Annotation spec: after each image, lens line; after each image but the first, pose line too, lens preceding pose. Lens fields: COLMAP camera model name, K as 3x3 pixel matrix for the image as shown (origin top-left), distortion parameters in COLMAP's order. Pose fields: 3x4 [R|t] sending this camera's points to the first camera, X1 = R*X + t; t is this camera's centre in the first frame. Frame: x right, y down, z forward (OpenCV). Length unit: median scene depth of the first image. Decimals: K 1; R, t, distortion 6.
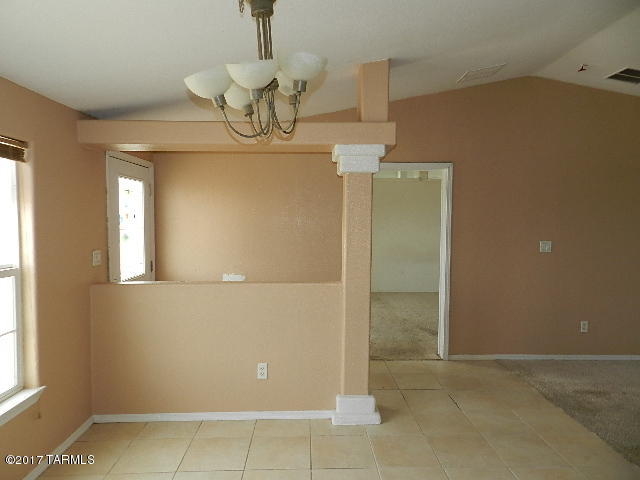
lens RADIAL K [[435.4, 0, 319.4], [0, 435.4, 238.5], [0, 0, 1]] dist [0.030883, -0.012927]
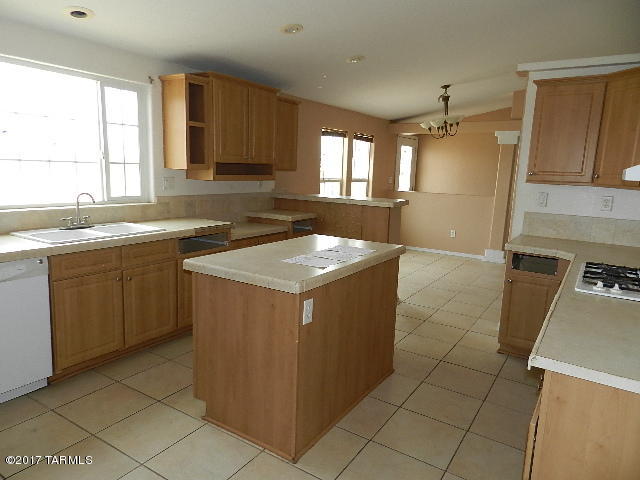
lens RADIAL K [[435.4, 0, 317.2], [0, 435.4, 239.7], [0, 0, 1]] dist [0.030883, -0.012927]
pose [[0.814603, 0.127980, -0.565724, 0.578066], [-0.061609, 0.988928, 0.135006, 0.071982], [0.576738, -0.075122, 0.813468, -1.244572]]
